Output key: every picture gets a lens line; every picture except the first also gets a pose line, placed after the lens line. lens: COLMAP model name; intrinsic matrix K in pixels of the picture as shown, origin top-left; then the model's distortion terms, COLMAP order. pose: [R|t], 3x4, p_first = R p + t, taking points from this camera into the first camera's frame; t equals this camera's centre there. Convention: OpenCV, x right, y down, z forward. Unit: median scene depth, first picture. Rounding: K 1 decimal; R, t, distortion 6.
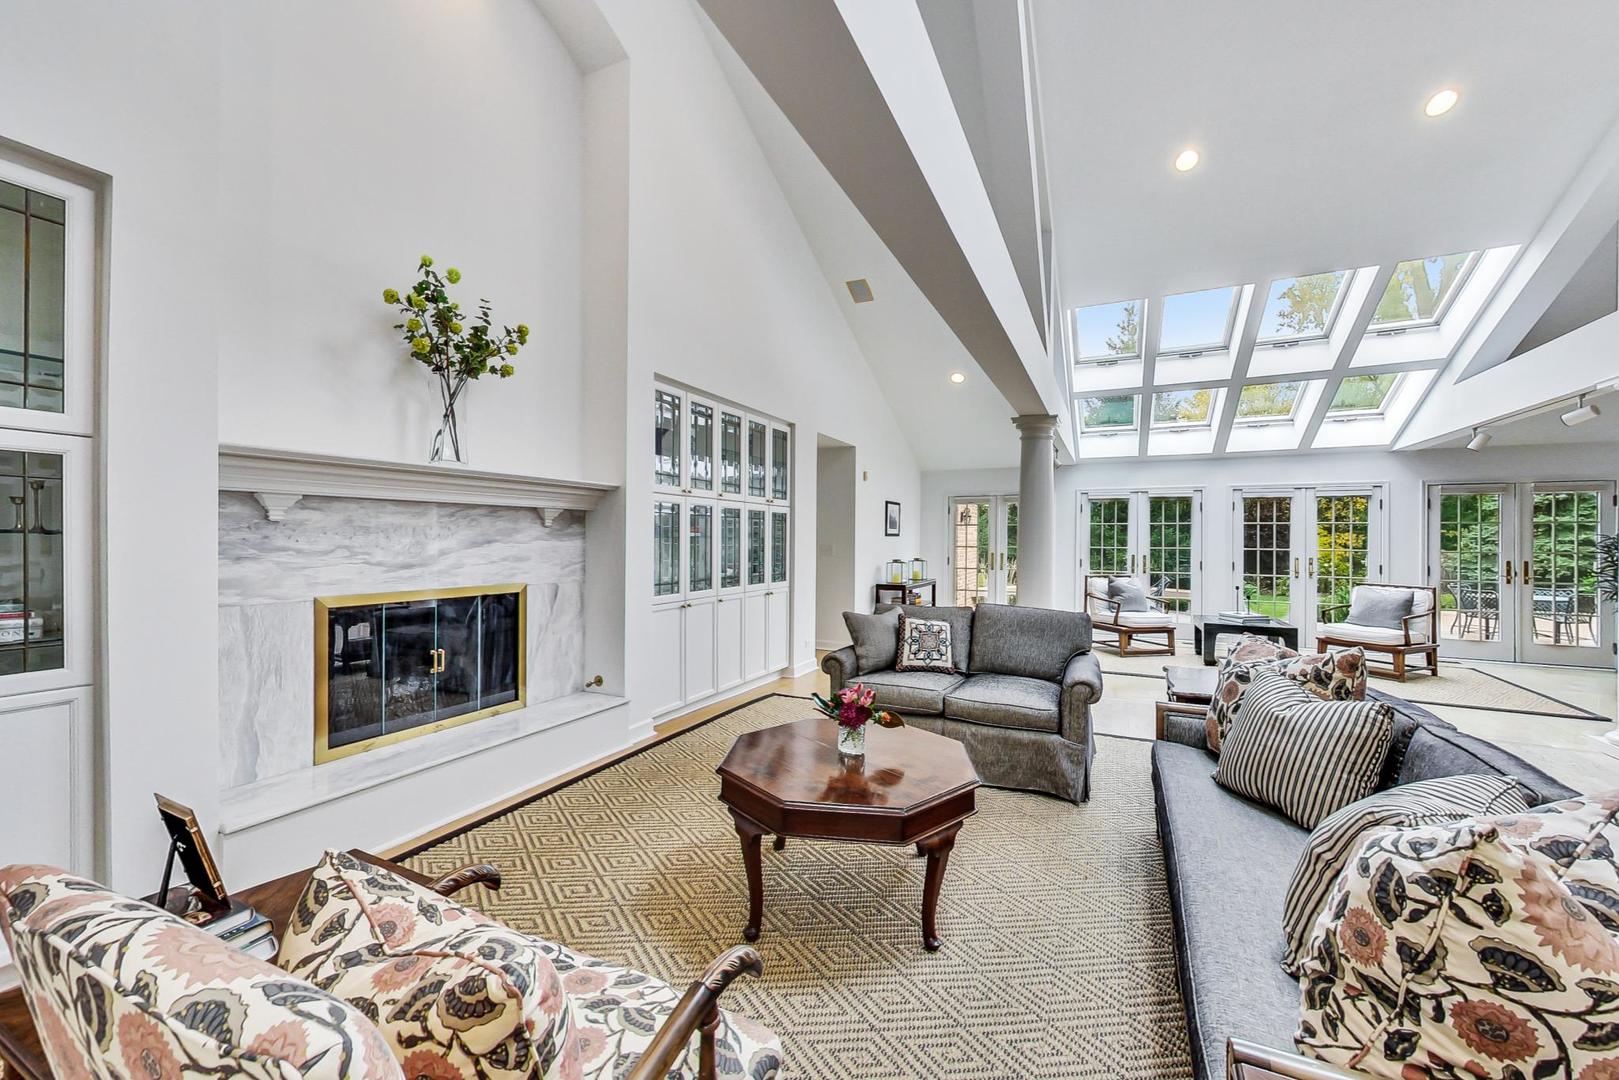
lens RADIAL K [[627.5, 0, 814.9], [0, 627.5, 543.9], [0, 0, 1]] dist [0.010082, -0.000948]
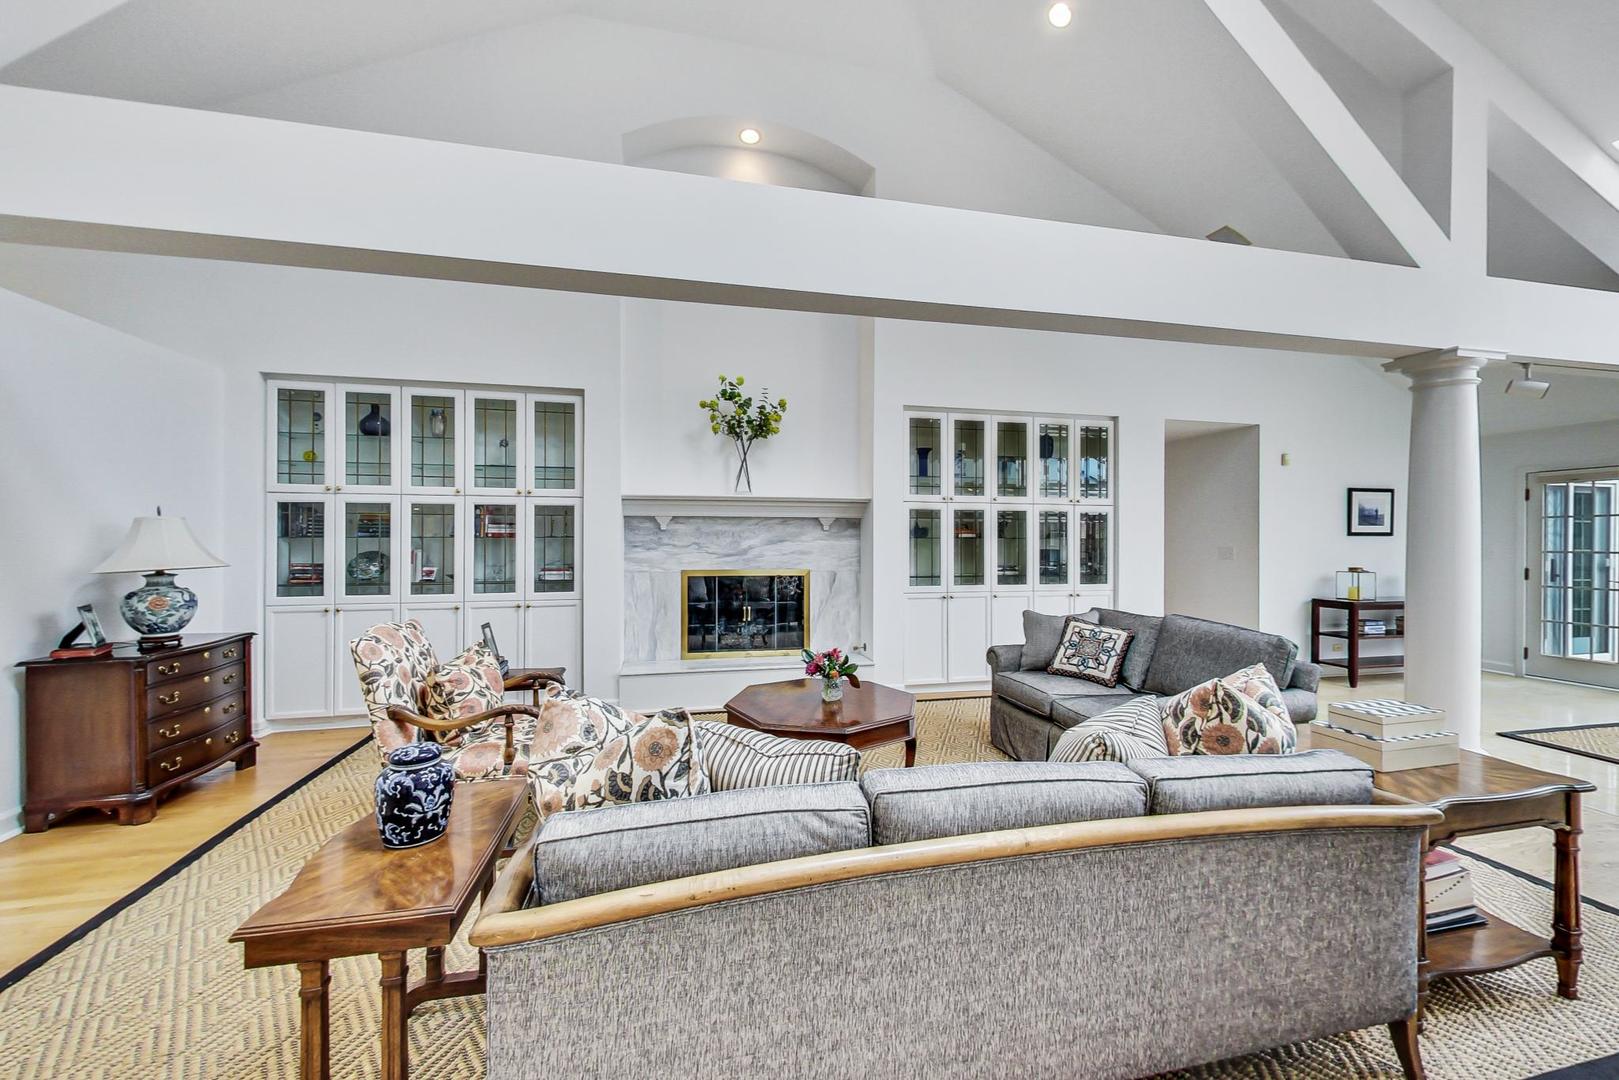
lens RADIAL K [[627.5, 0, 814.6], [0, 627.5, 538.5], [0, 0, 1]] dist [0.010082, -0.000948]
pose [[0.622095, -0.005321, -0.782924, 0.710736], [-0.006079, 0.999914, -0.011626, 0.007357], [0.782918, 0.011992, 0.622009, 0.108569]]
